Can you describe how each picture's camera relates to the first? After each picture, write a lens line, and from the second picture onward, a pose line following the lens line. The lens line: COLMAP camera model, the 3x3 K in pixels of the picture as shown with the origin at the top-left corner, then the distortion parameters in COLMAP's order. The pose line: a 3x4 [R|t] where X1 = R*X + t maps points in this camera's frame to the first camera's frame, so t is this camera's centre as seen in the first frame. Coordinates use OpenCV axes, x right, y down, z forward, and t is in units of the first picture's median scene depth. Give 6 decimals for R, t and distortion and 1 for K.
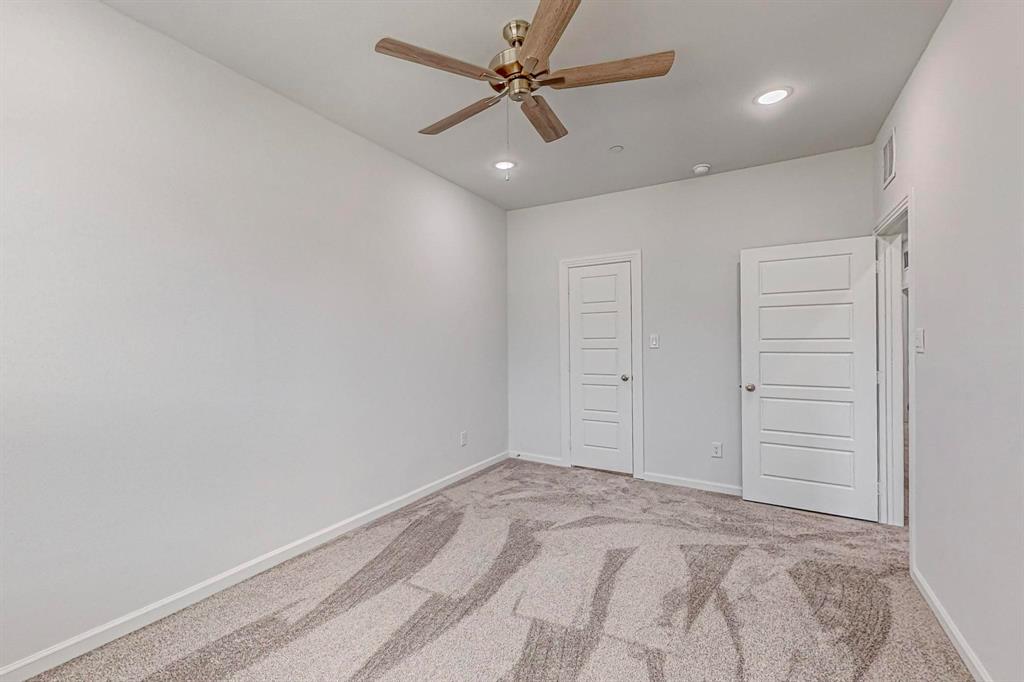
lens RADIAL K [[389.8, 0, 511.2], [0, 389.8, 339.1], [0, 0, 1]] dist [-0.000254, -0.000274]
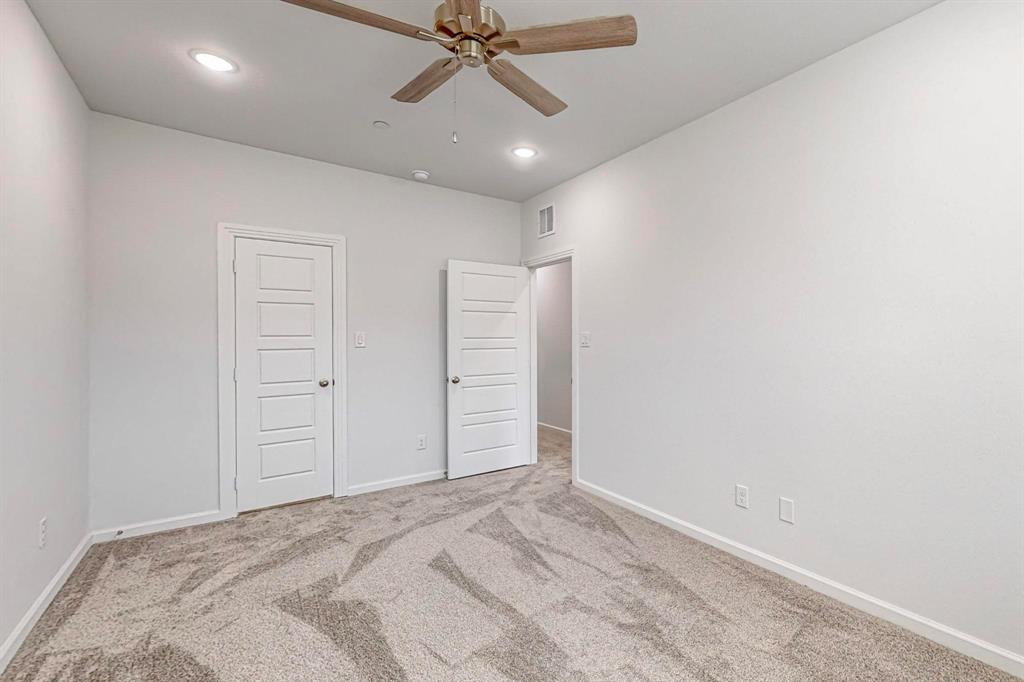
lens RADIAL K [[425.1, 0, 516.5], [0, 425.1, 335.7], [0, 0, 1]] dist [-0.001978, 0.000658]
pose [[0.465566, 0.006777, 0.884987, -0.439014], [-0.004967, 0.999975, -0.005045, -0.002252], [-0.884999, -0.002047, 0.465588, 0.268146]]
